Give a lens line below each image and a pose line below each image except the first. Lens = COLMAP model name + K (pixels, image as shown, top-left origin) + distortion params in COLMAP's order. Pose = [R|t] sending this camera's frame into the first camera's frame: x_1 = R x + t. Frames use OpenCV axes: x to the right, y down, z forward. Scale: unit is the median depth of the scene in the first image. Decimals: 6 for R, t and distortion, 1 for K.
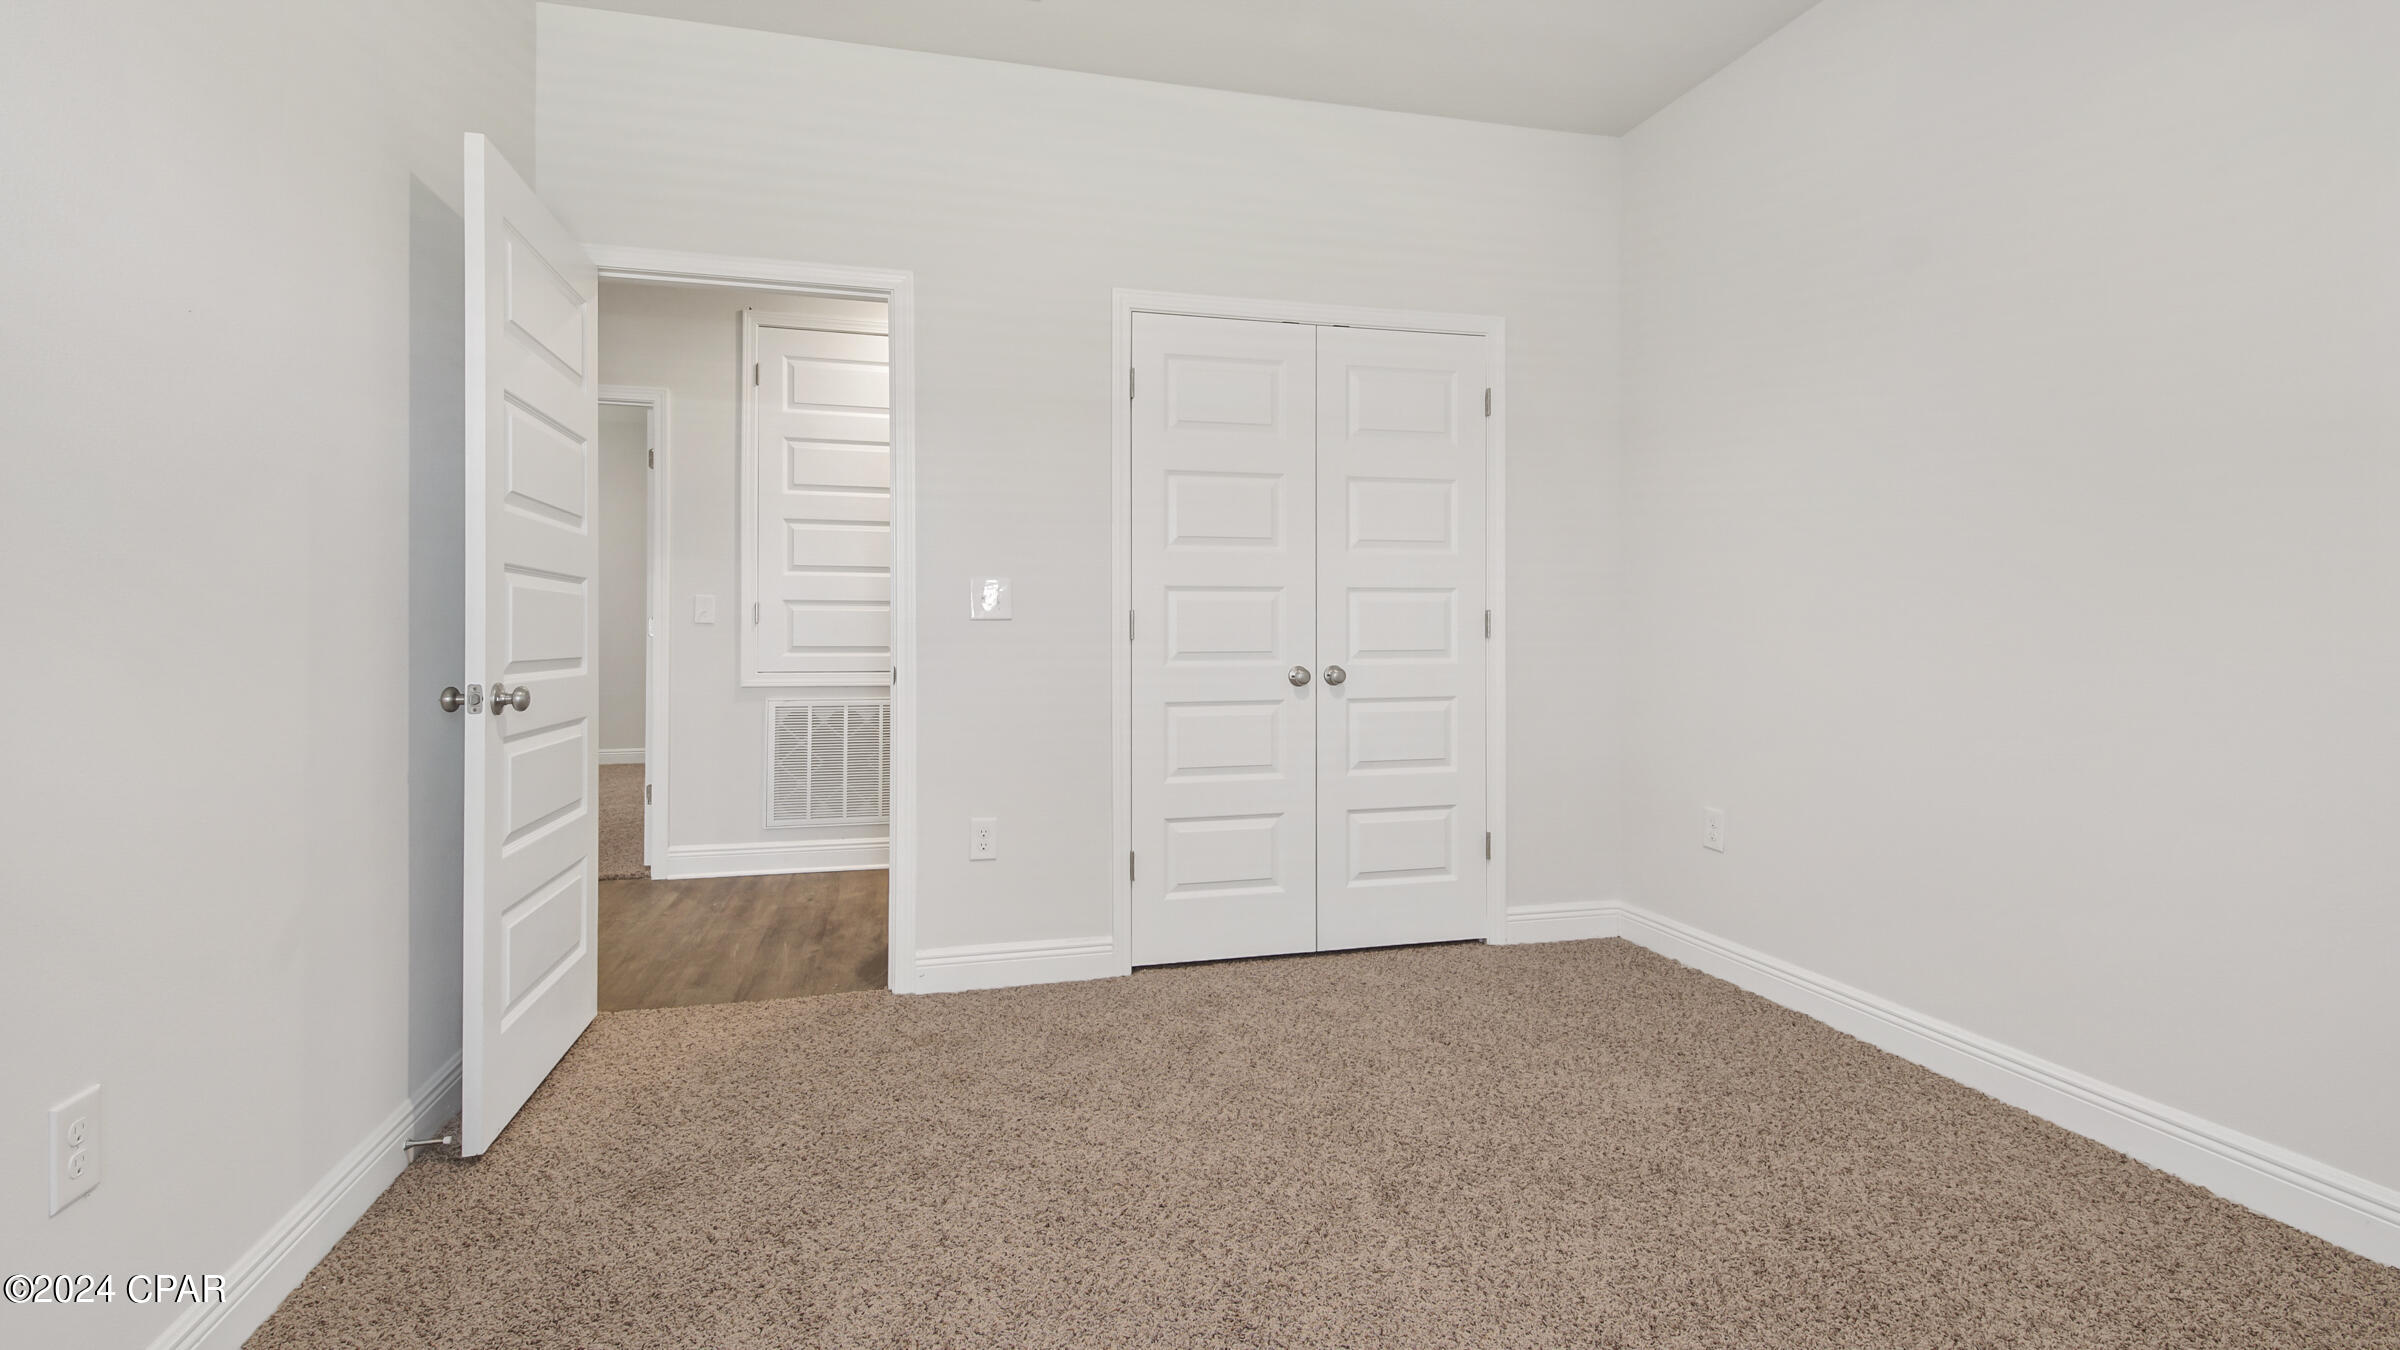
lens RADIAL K [[1113.3, 0, 1199.3], [0, 1113.3, 645.3], [0, 0, 1]] dist [0.044408, -0.028288]
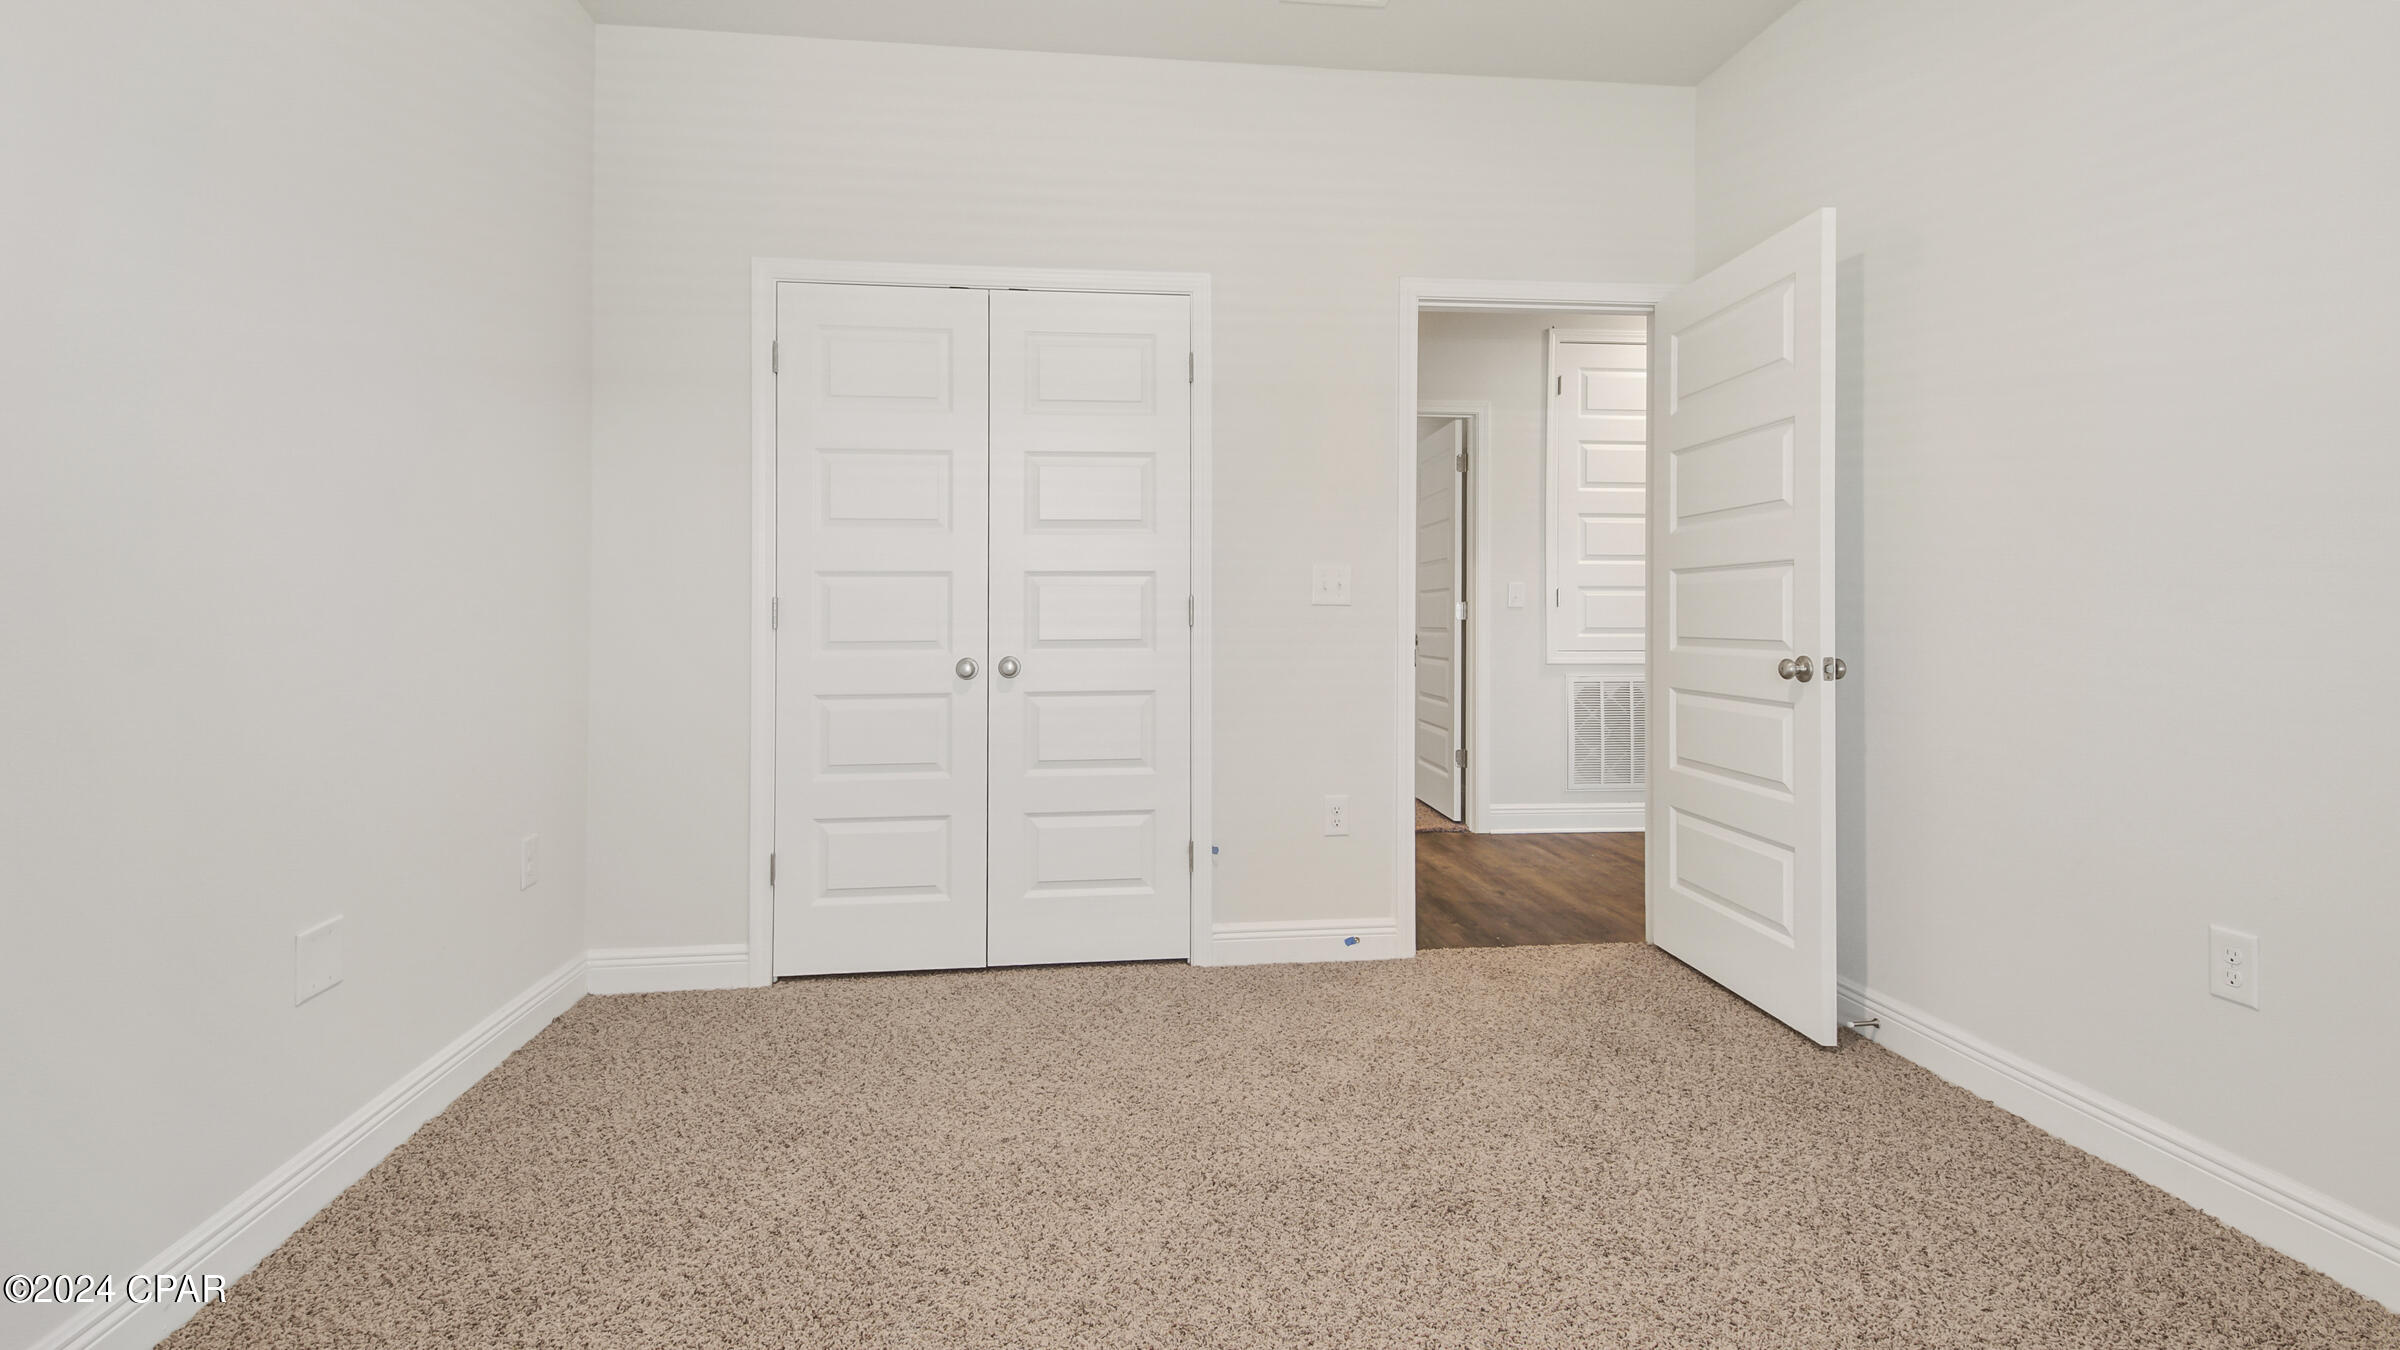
lens RADIAL K [[1117.9, 0, 1197.2], [0, 1117.9, 620.2], [0, 0, 1]] dist [0.038266, -0.028452]
pose [[0.991179, -0.001086, -0.132524, 0.398568], [-0.000134, 0.999958, -0.009199, -0.003254], [0.132528, 0.009135, 0.991137, 0.102723]]
